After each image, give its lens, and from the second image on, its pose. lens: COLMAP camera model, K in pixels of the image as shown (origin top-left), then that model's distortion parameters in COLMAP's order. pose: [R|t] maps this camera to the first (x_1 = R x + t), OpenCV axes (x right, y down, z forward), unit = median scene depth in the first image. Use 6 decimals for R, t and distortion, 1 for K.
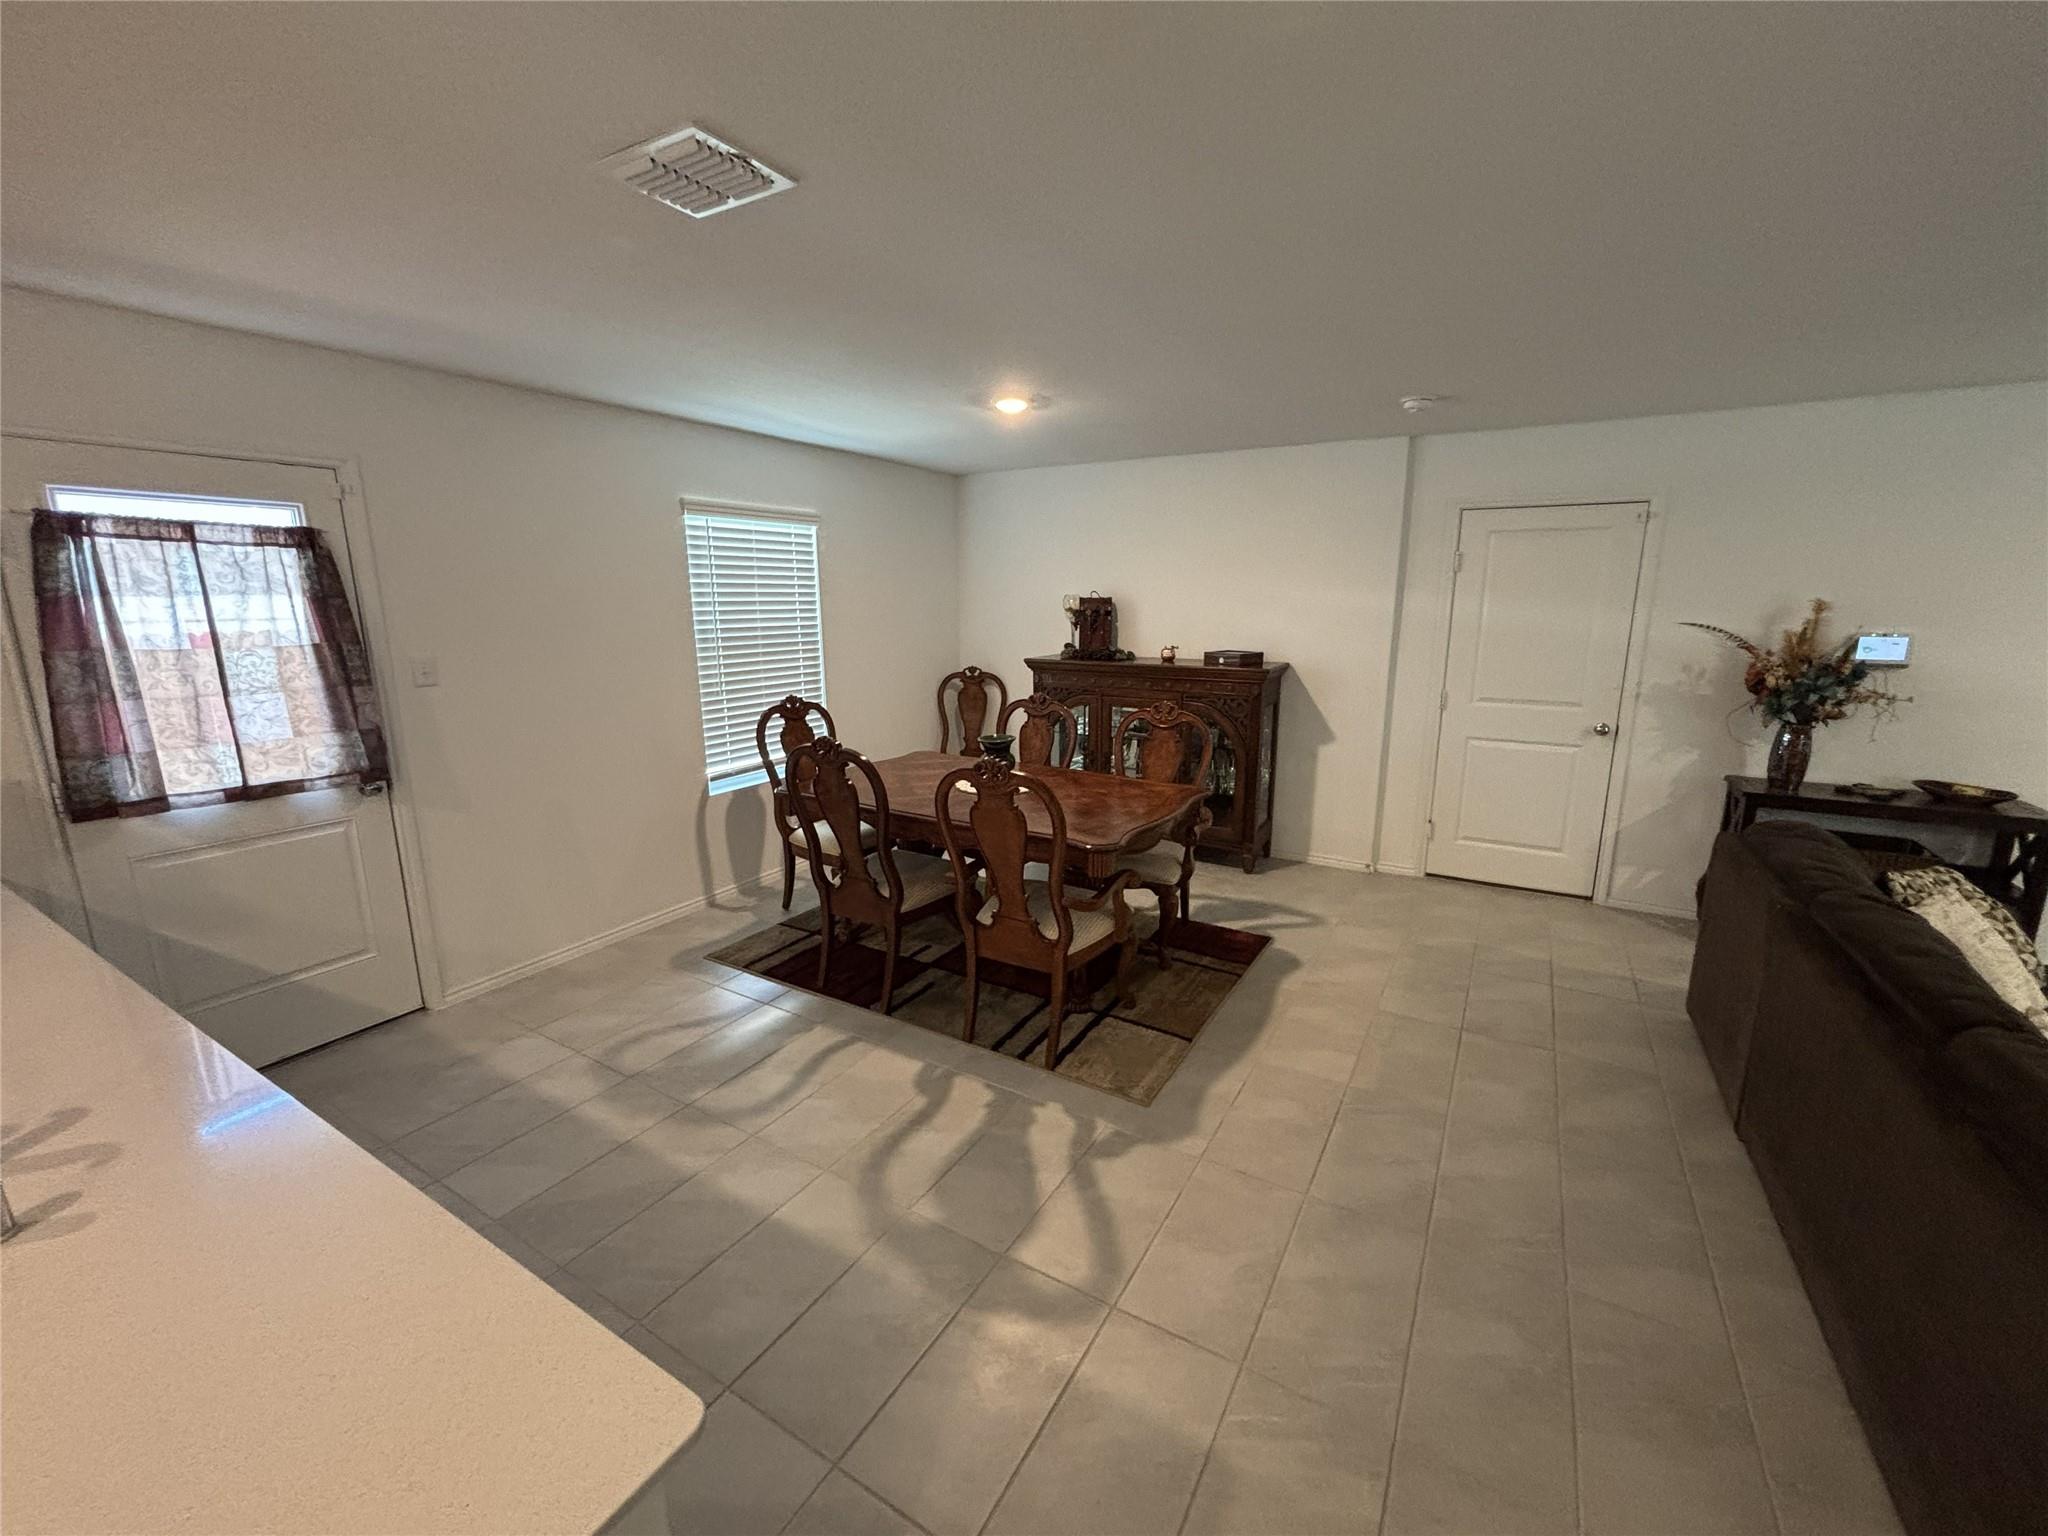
lens RADIAL K [[834.1, 0, 1022.6], [0, 834.1, 770.0], [0, 0, 1]] dist [0.000755, 0.000152]
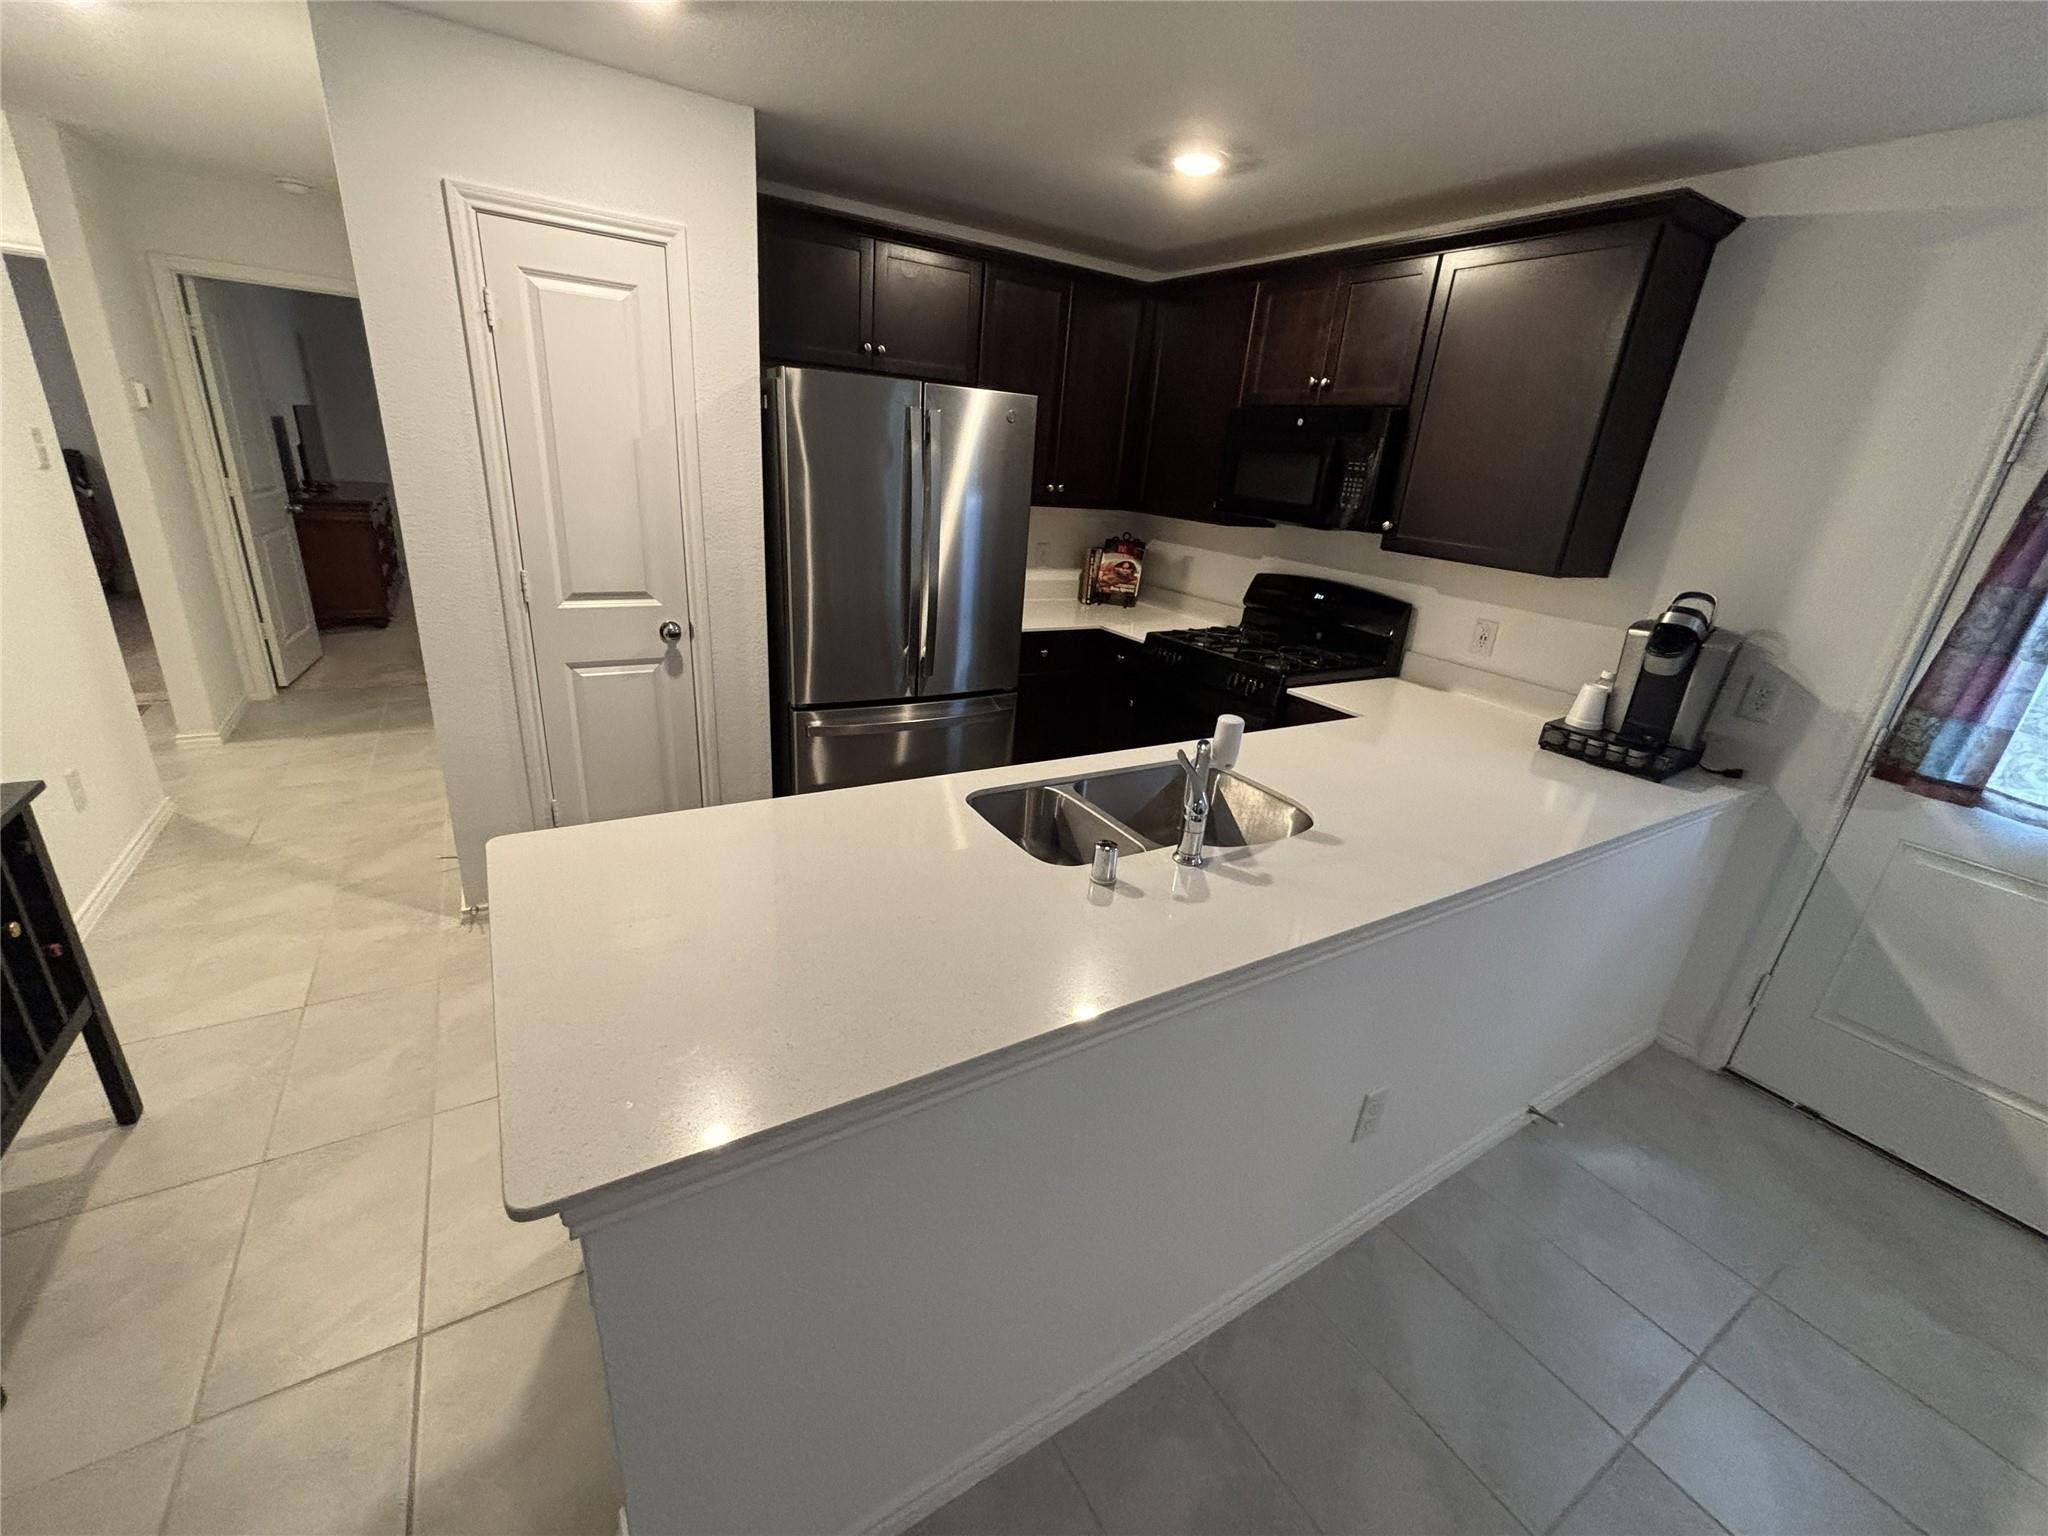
lens RADIAL K [[834.1, 0, 1017.4], [0, 834.1, 773.9], [0, 0, 1]] dist [0.000755, 0.000152]
pose [[-0.468862, 0.284173, -0.836310, 0.015743], [-0.256524, 0.862212, 0.436790, -0.069609], [0.845200, 0.419328, -0.331362, 0.398650]]
